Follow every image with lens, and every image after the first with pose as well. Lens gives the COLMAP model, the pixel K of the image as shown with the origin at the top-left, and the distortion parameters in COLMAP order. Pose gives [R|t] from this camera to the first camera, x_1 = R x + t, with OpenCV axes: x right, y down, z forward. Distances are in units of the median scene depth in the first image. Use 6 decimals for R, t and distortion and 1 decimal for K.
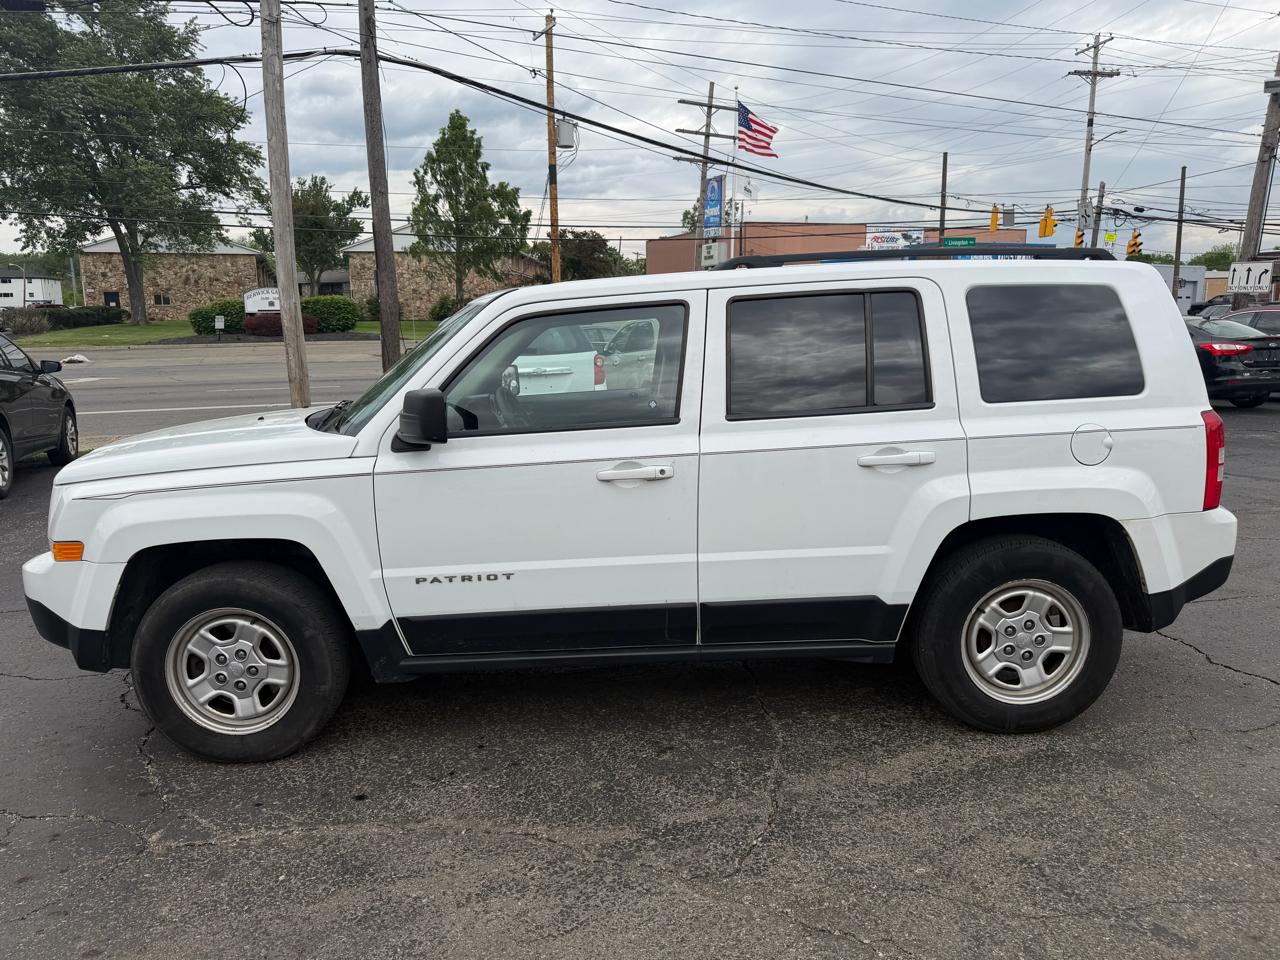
lens RADIAL K [[933.0, 0, 639.5], [0, 933.0, 455.3], [0, 0, 1]] dist [0.015778, -0.005468]
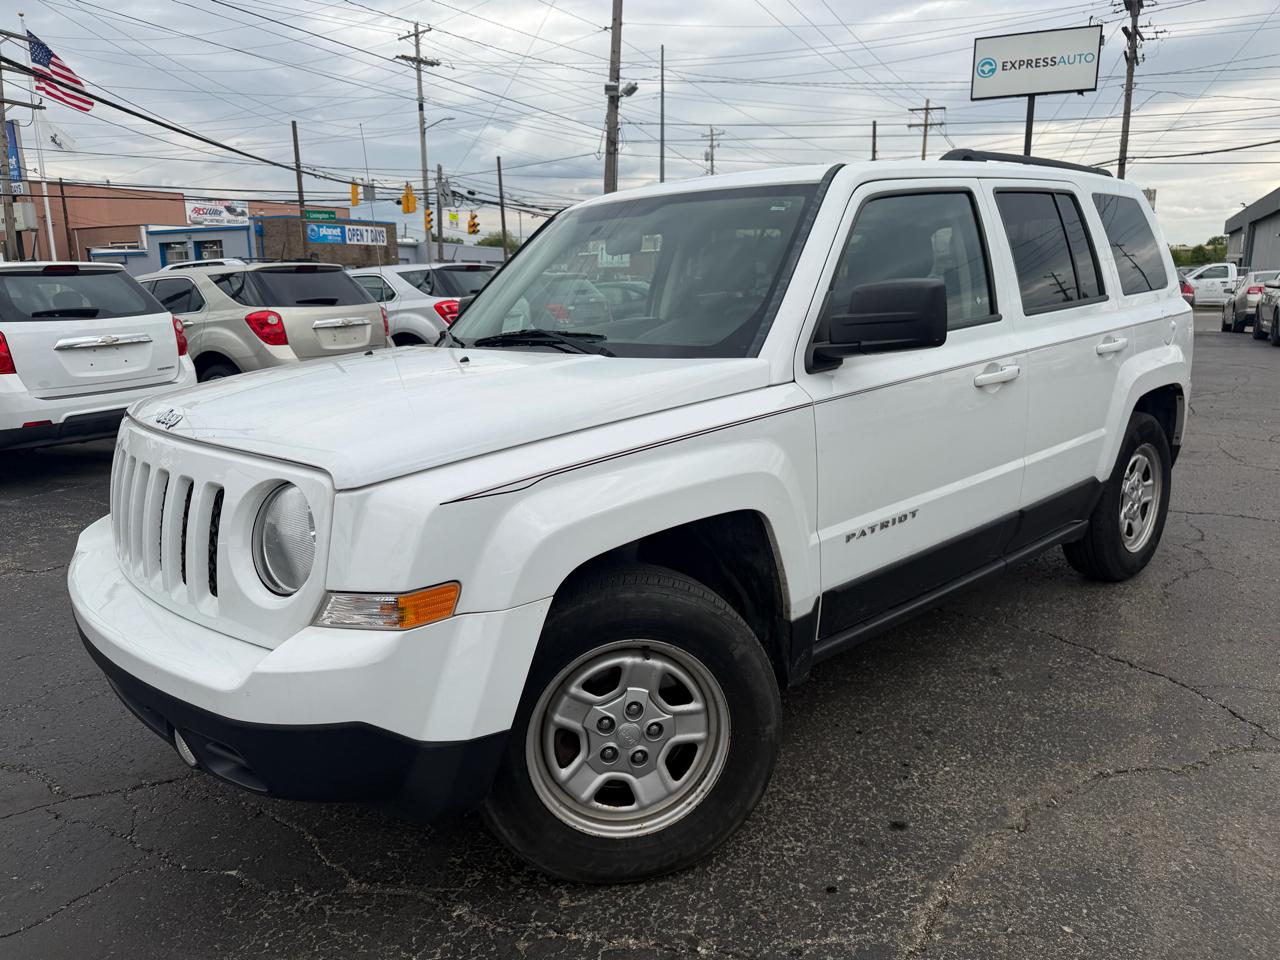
lens RADIAL K [[918.6, 0, 624.0], [0, 918.6, 476.6], [0, 0, 1]] dist [0.047590, -0.084689]
pose [[0.762577, -0.140199, 0.631522, -0.068197], [0.112517, 0.990098, 0.083937, 0.000002], [-0.637037, 0.007048, 0.770801, 0.042922]]
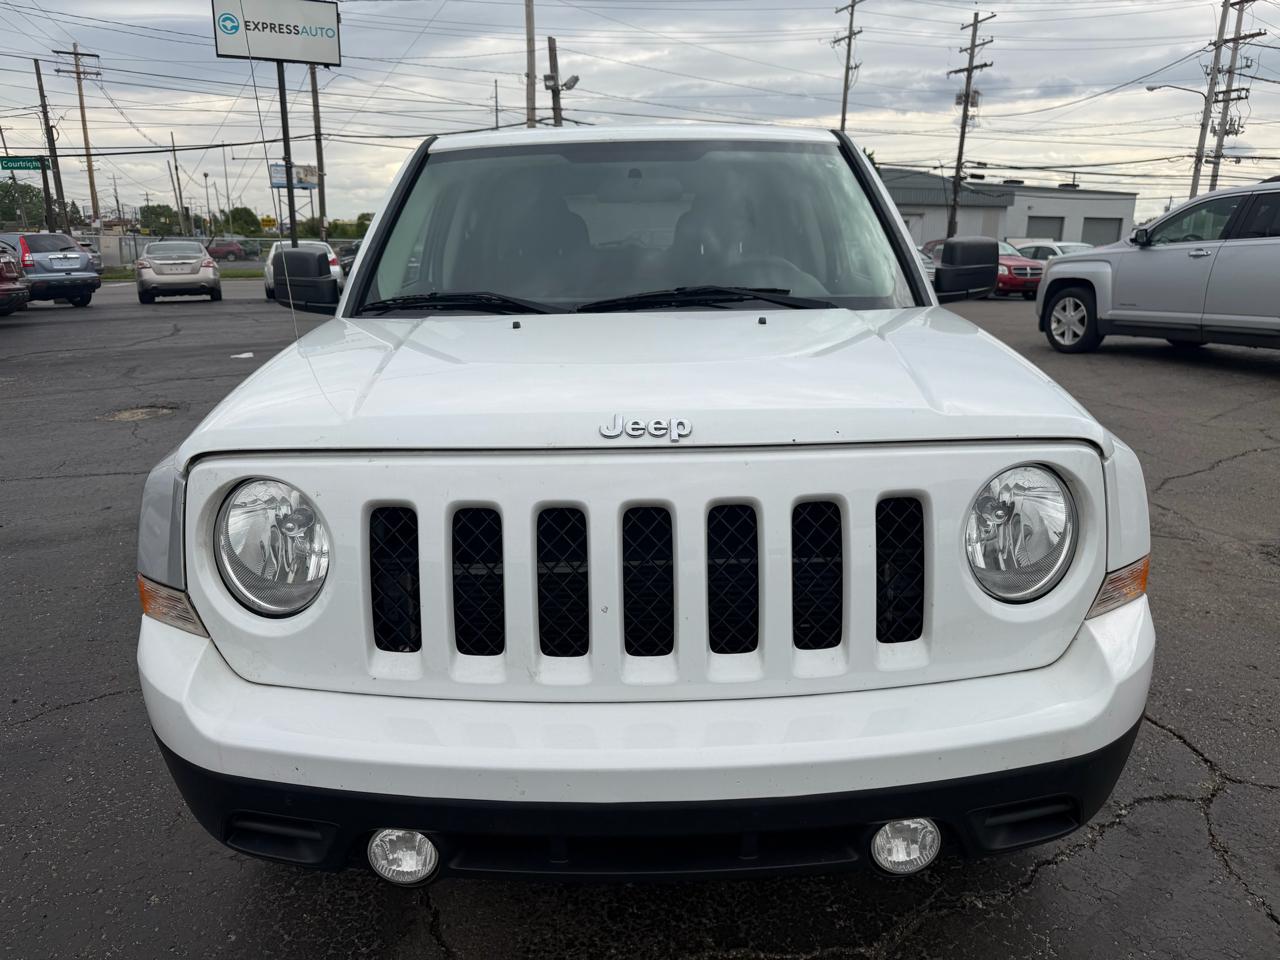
lens RADIAL K [[935.6, 0, 644.3], [0, 935.6, 465.4], [0, 0, 1]] dist [0.003077, -0.003589]
pose [[0.010171, -0.223252, 0.974708, -0.088991], [0.154971, 0.963333, 0.219030, -0.008248], [-0.987867, 0.148824, 0.044396, 0.100912]]
